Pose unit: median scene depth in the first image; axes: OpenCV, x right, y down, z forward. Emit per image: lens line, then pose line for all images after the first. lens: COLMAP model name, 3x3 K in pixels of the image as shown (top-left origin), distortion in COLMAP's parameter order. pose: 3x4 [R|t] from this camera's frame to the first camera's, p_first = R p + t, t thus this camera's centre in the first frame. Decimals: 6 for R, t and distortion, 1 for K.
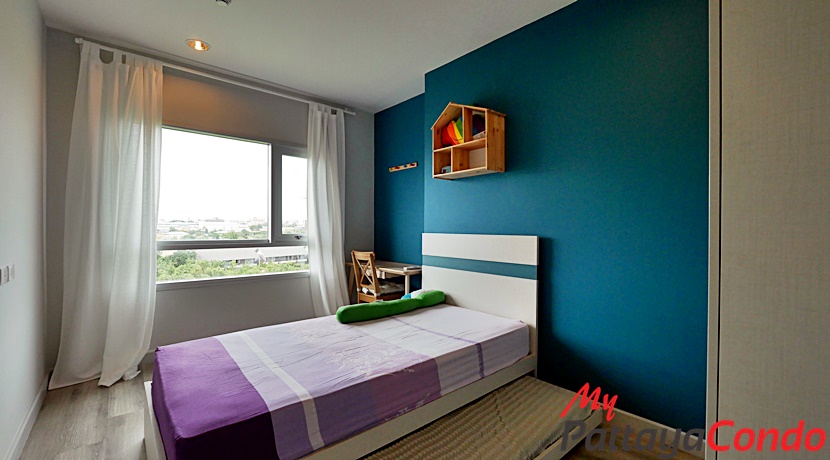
lens RADIAL K [[339.0, 0, 412.1], [0, 339.0, 234.1], [0, 0, 1]] dist [-0.006902, -0.000665]
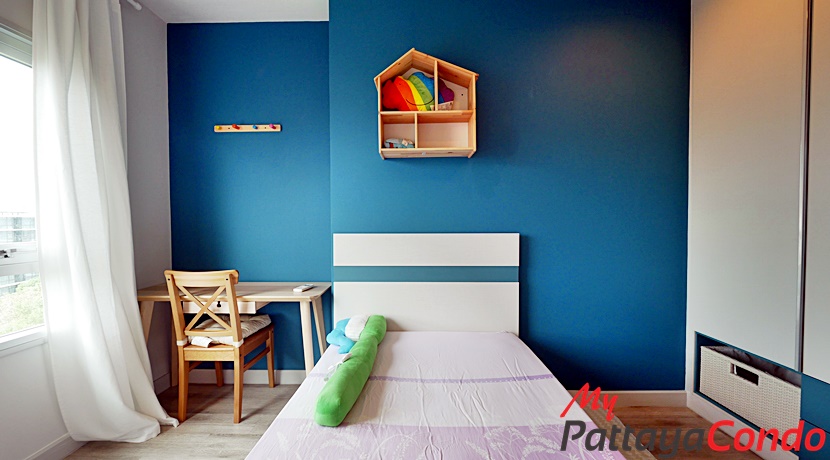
lens RADIAL K [[339.0, 0, 412.1], [0, 339.0, 234.1], [0, 0, 1]] dist [-0.006902, -0.000665]
pose [[0.672869, -0.033051, 0.739023, -0.398001], [0.019186, 0.999445, 0.027229, -0.019162], [-0.739513, -0.004143, 0.673129, 0.490823]]
